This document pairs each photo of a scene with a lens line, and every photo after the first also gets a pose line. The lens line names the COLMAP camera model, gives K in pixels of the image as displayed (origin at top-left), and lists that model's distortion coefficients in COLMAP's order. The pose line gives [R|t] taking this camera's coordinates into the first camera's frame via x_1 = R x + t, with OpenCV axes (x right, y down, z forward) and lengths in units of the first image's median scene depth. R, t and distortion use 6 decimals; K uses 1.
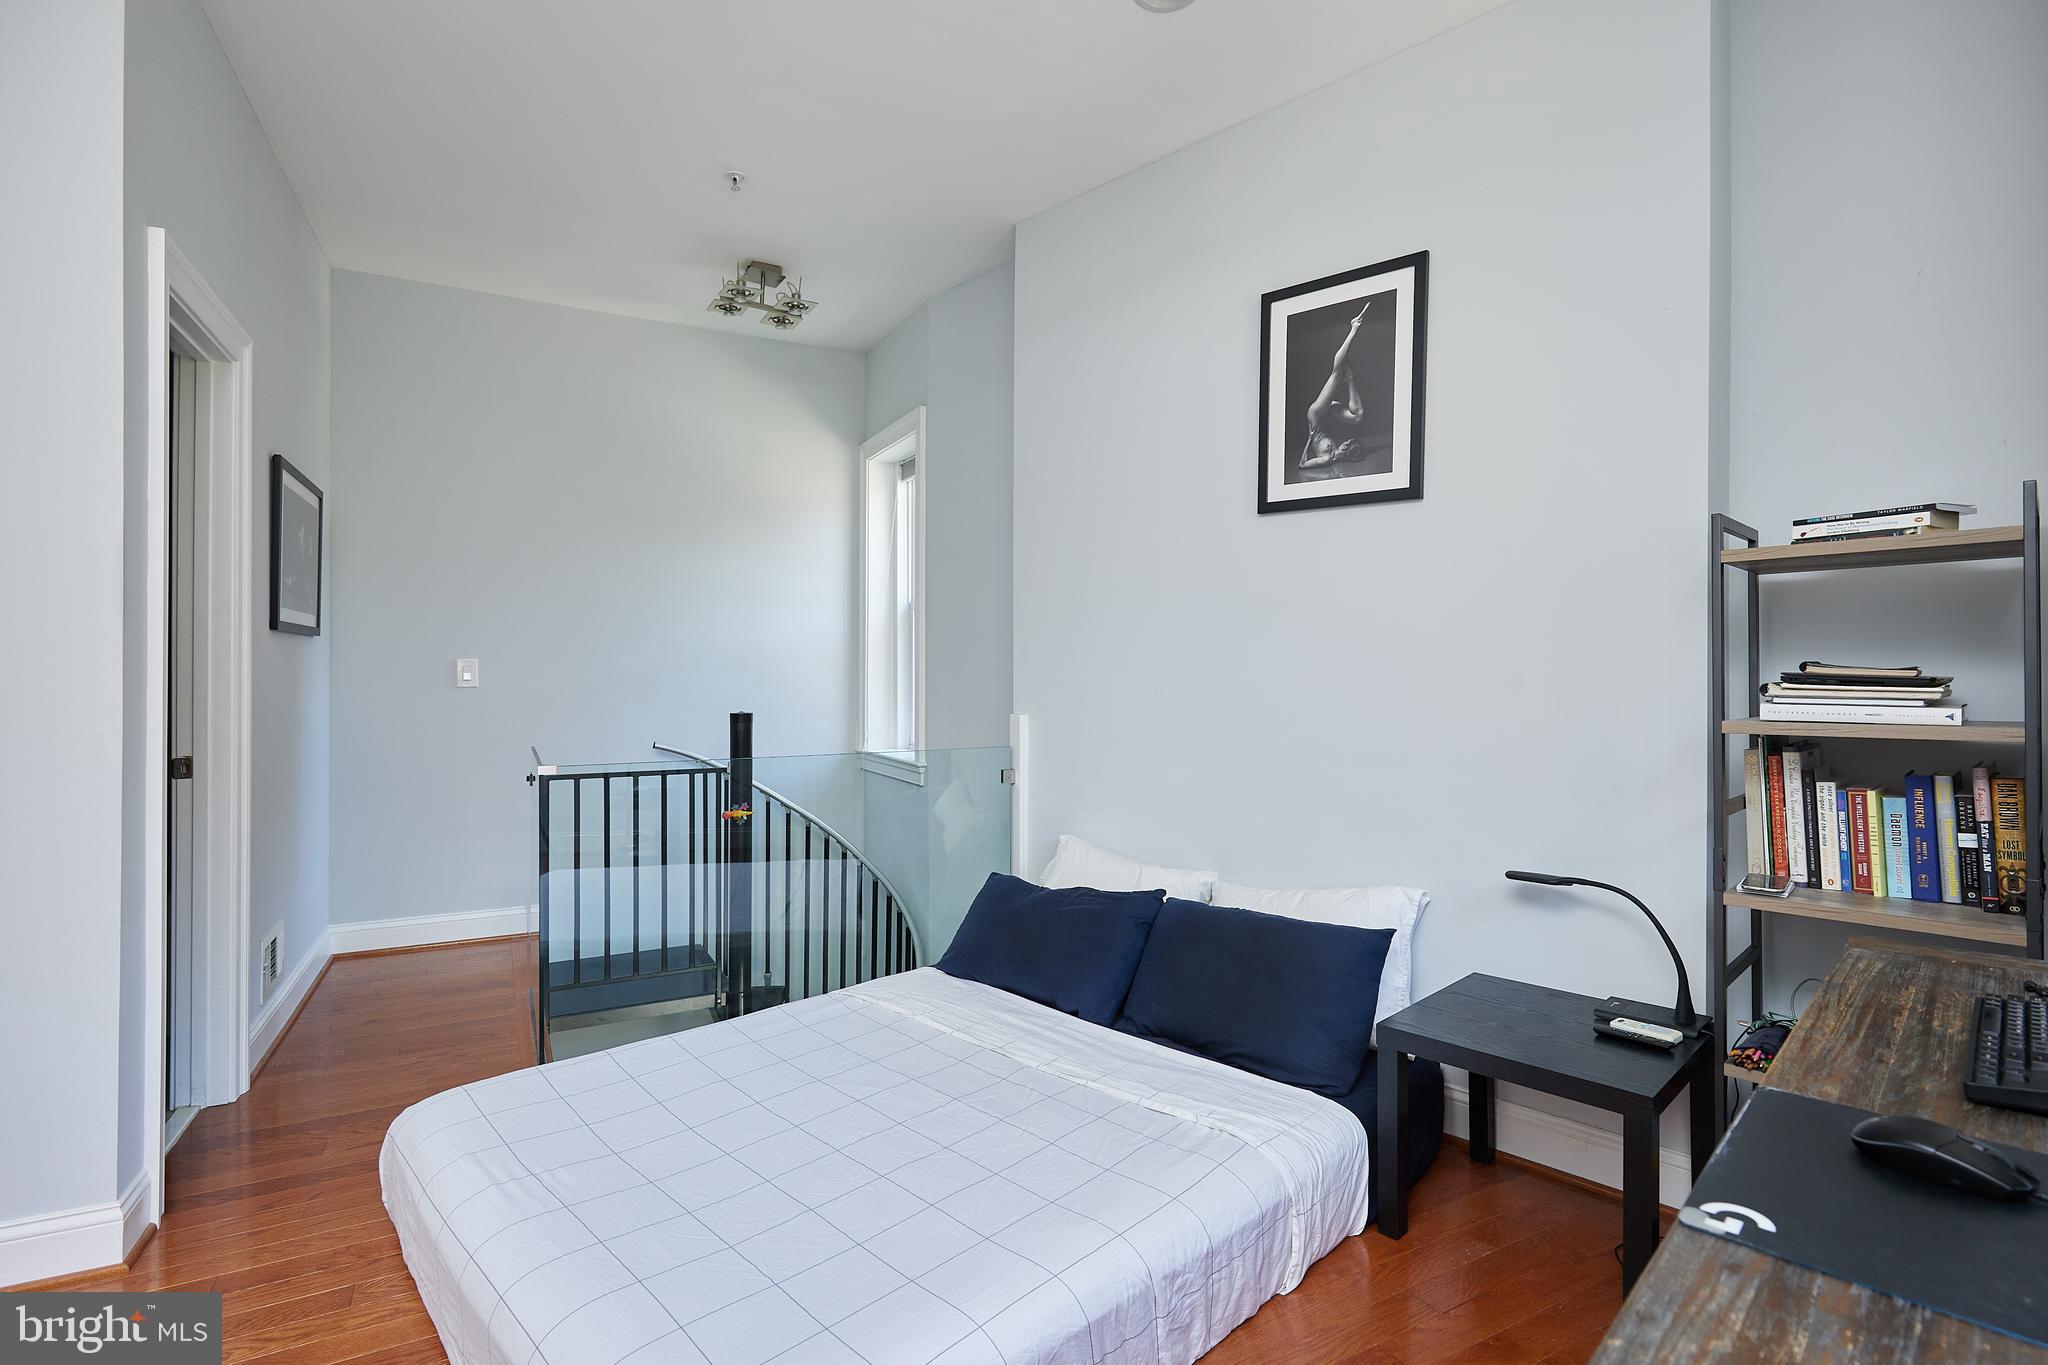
lens RADIAL K [[977.6, 0, 1027.2], [0, 977.6, 669.0], [0, 0, 1]] dist [-0.002920, -0.000133]
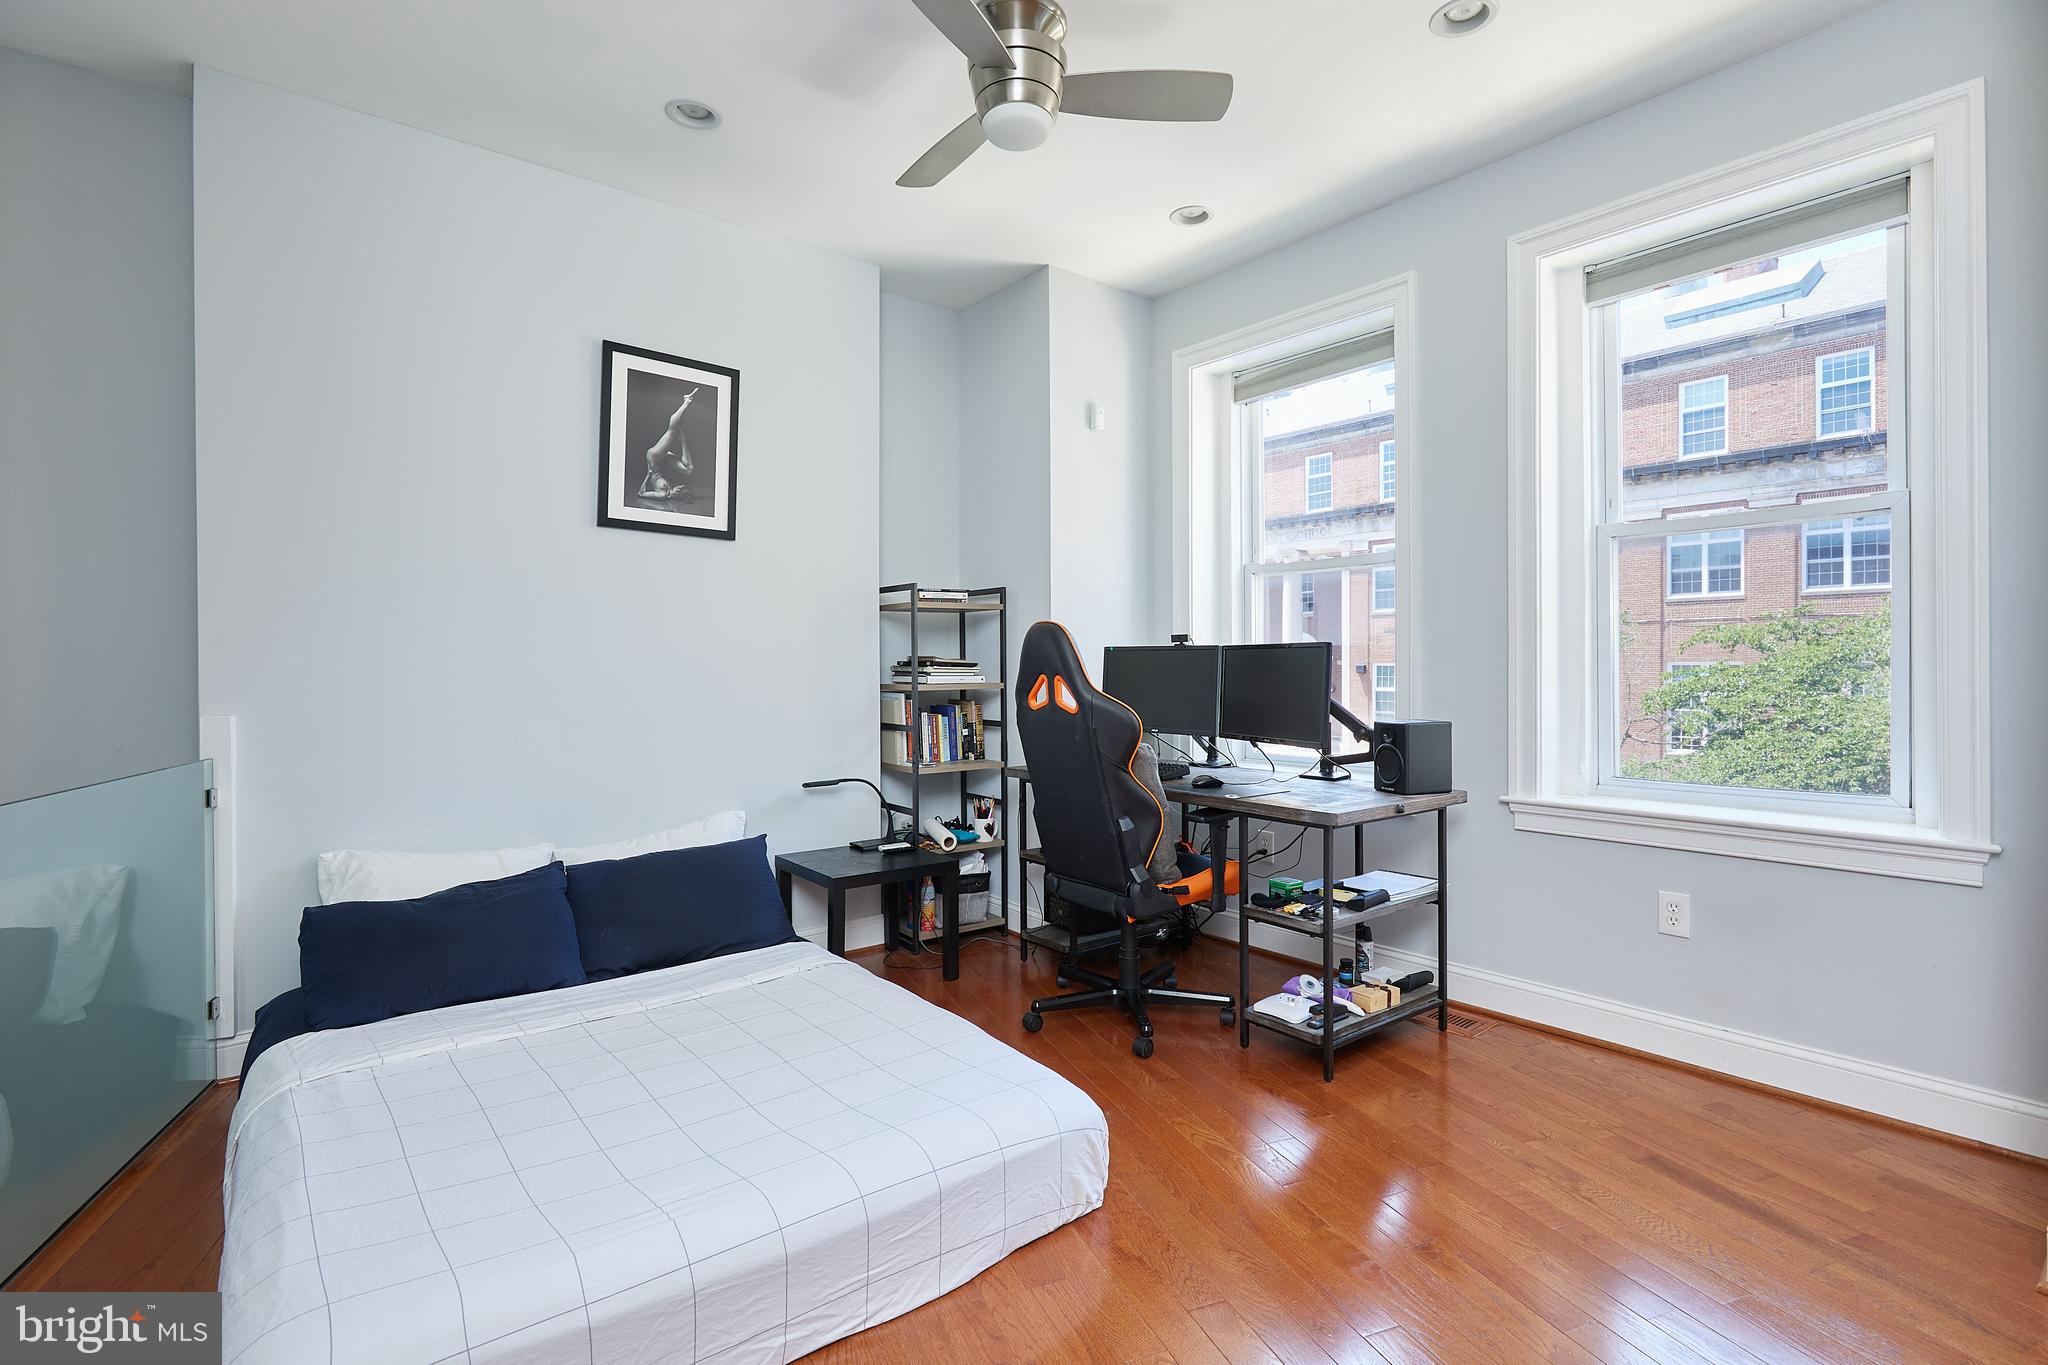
lens RADIAL K [[977.6, 0, 1027.2], [0, 977.6, 669.0], [0, 0, 1]] dist [-0.002920, -0.000133]
pose [[0.127584, -0.005312, 0.991813, -0.922649], [-0.000757, 0.999985, 0.005453, 0.006528], [-0.991827, -0.001447, 0.127578, 0.367617]]
